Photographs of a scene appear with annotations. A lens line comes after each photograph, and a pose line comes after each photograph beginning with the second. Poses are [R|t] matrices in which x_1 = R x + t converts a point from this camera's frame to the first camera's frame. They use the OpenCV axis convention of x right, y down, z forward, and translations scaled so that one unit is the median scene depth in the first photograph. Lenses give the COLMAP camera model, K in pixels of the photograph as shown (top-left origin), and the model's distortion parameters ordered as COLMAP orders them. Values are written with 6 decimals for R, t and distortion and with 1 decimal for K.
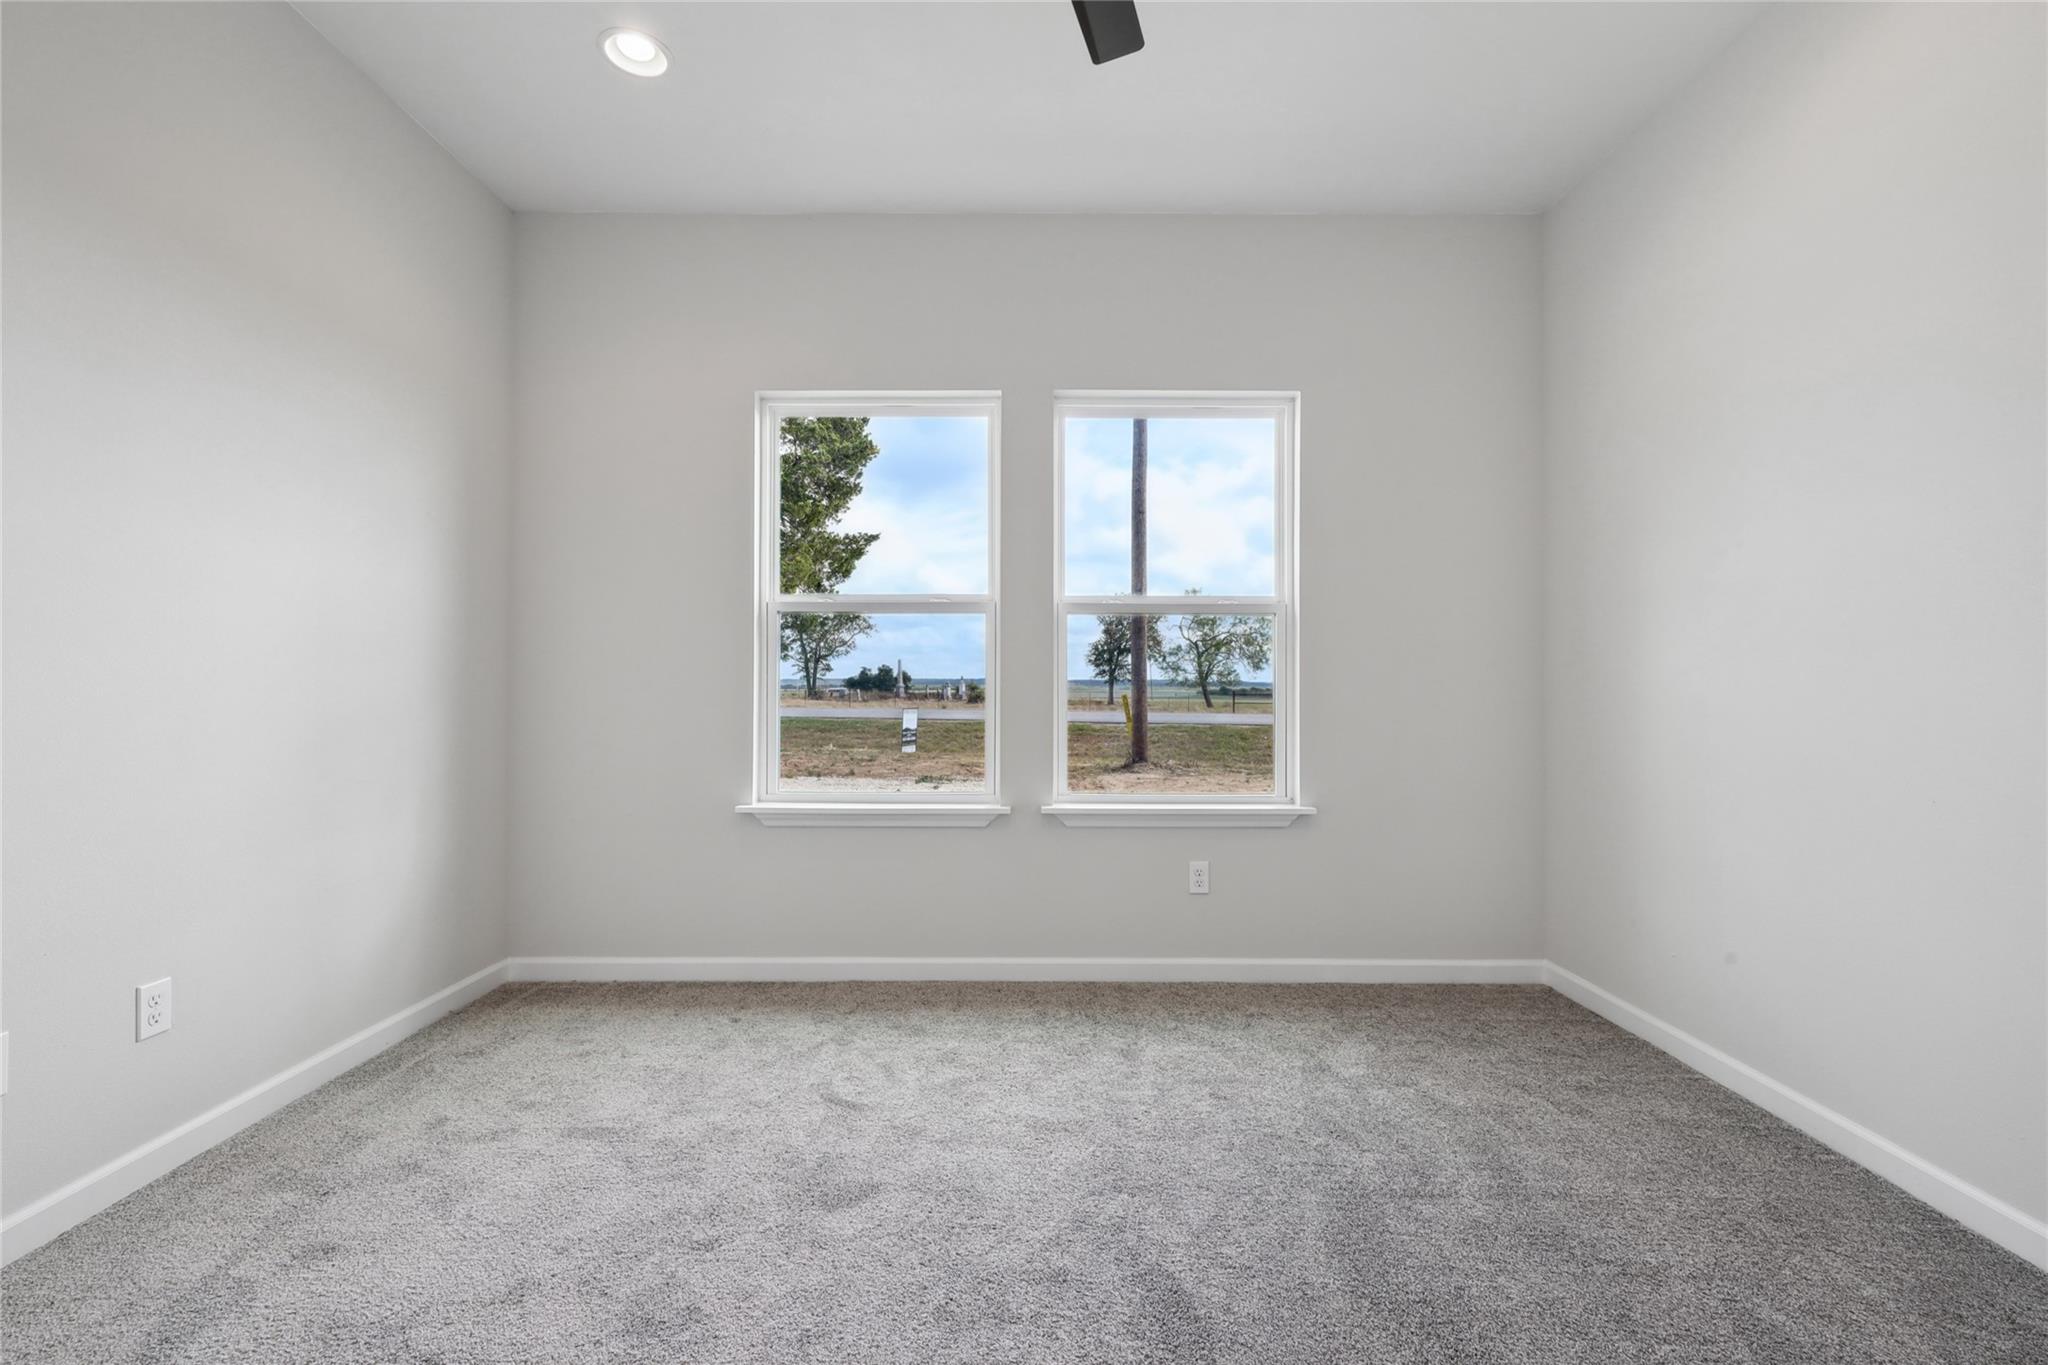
lens RADIAL K [[894.7, 0, 1026.4], [0, 894.7, 673.9], [0, 0, 1]] dist [0.002491, -0.000259]
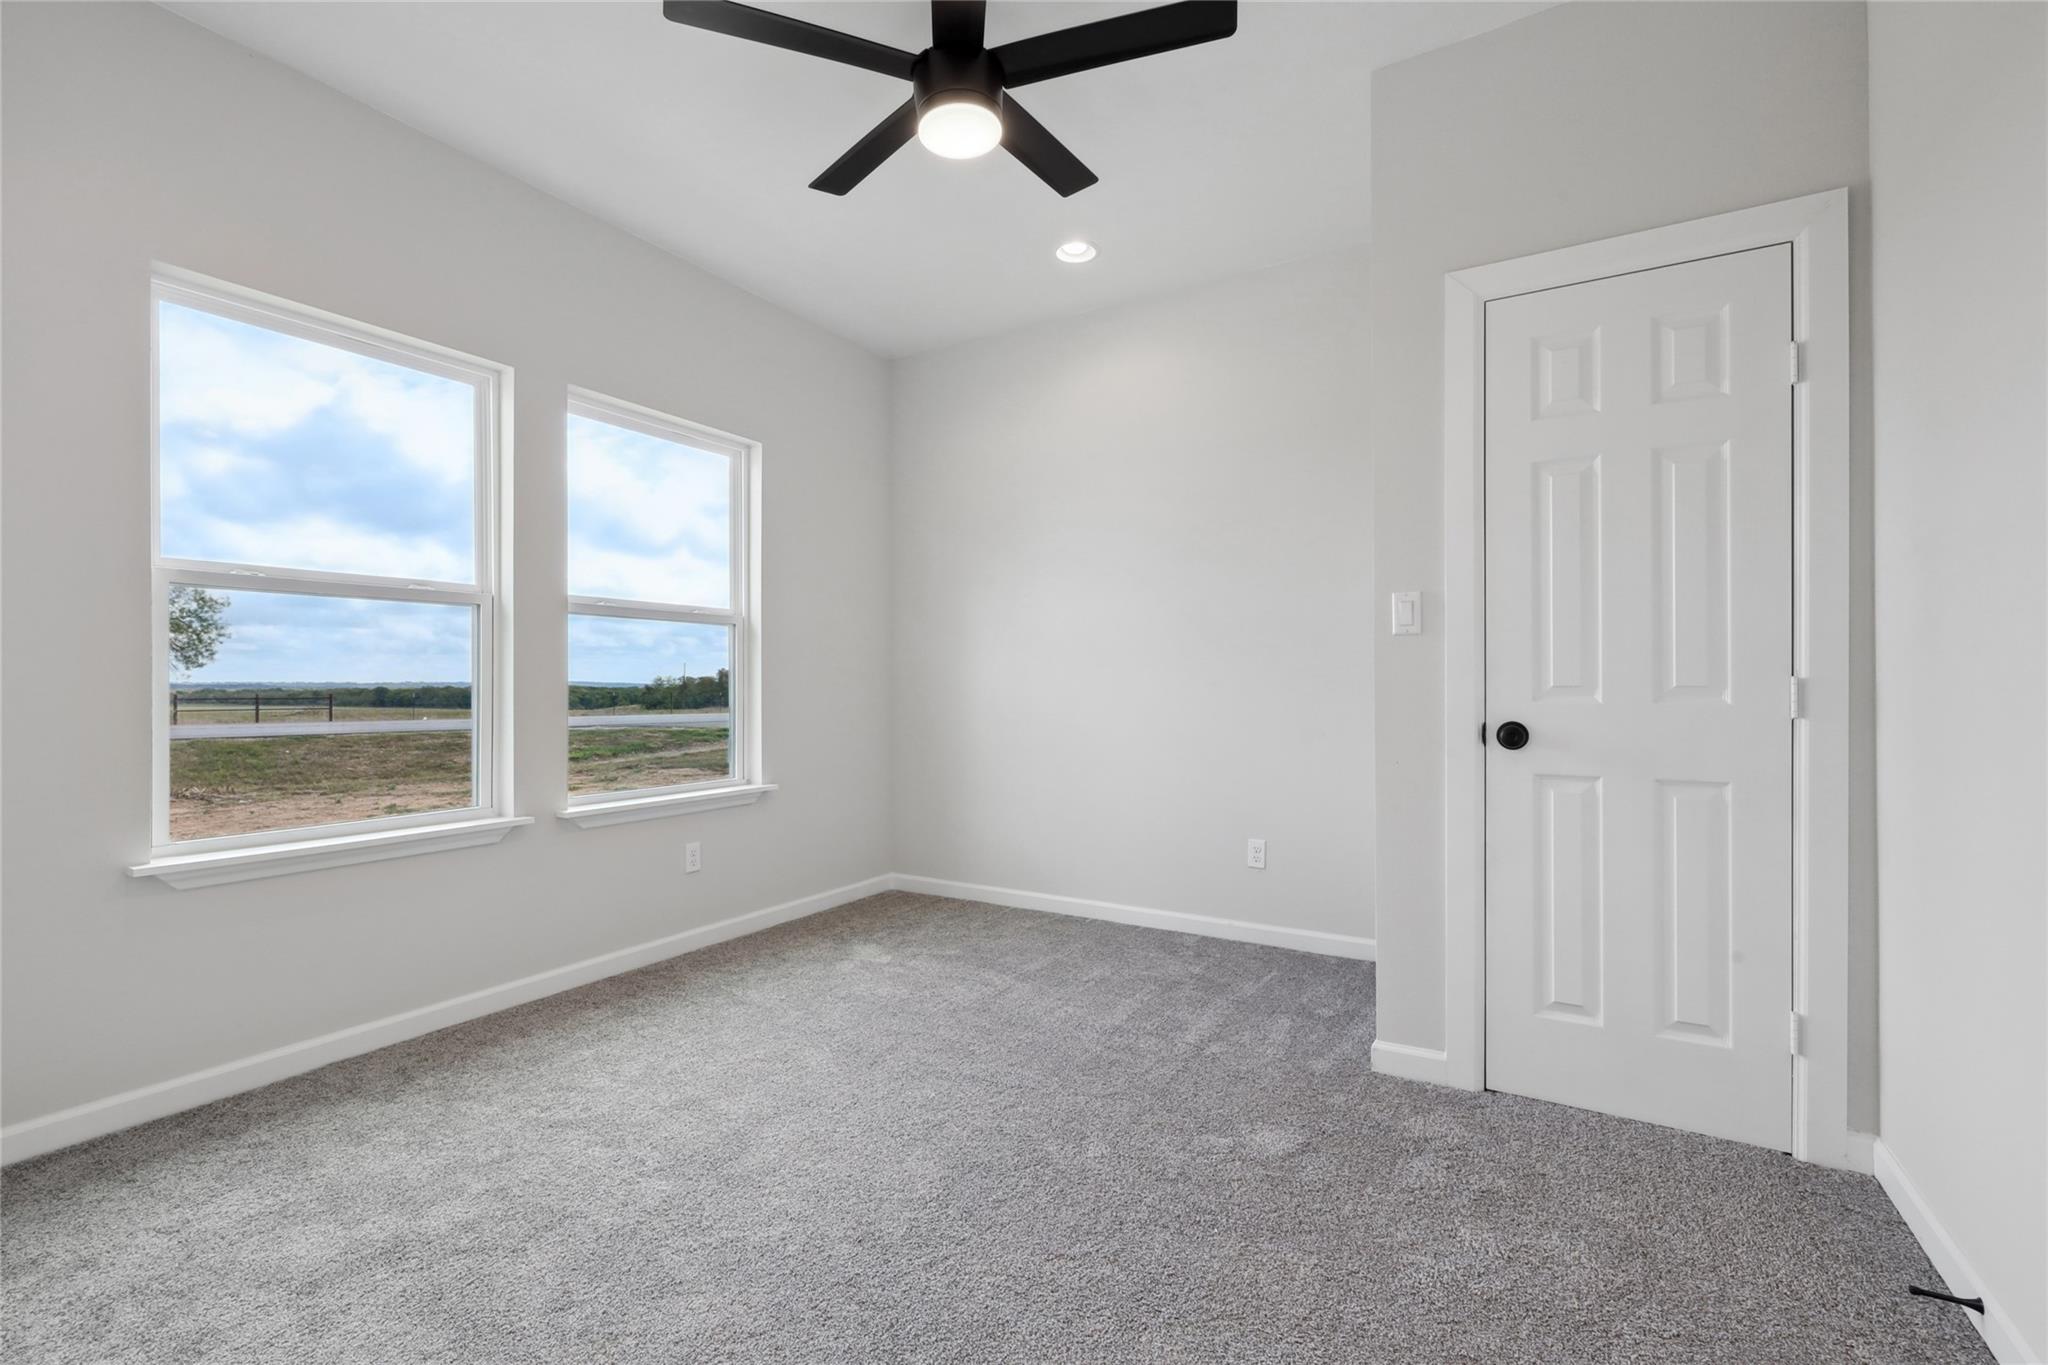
lens RADIAL K [[871.8, 0, 1020.9], [0, 871.8, 686.7], [0, 0, 1]] dist [0.001074, -0.000755]
pose [[0.524762, -0.007496, 0.851216, -0.533881], [0.005397, 0.999970, 0.005479, 0.010780], [-0.851232, 0.001719, 0.524787, 0.083149]]
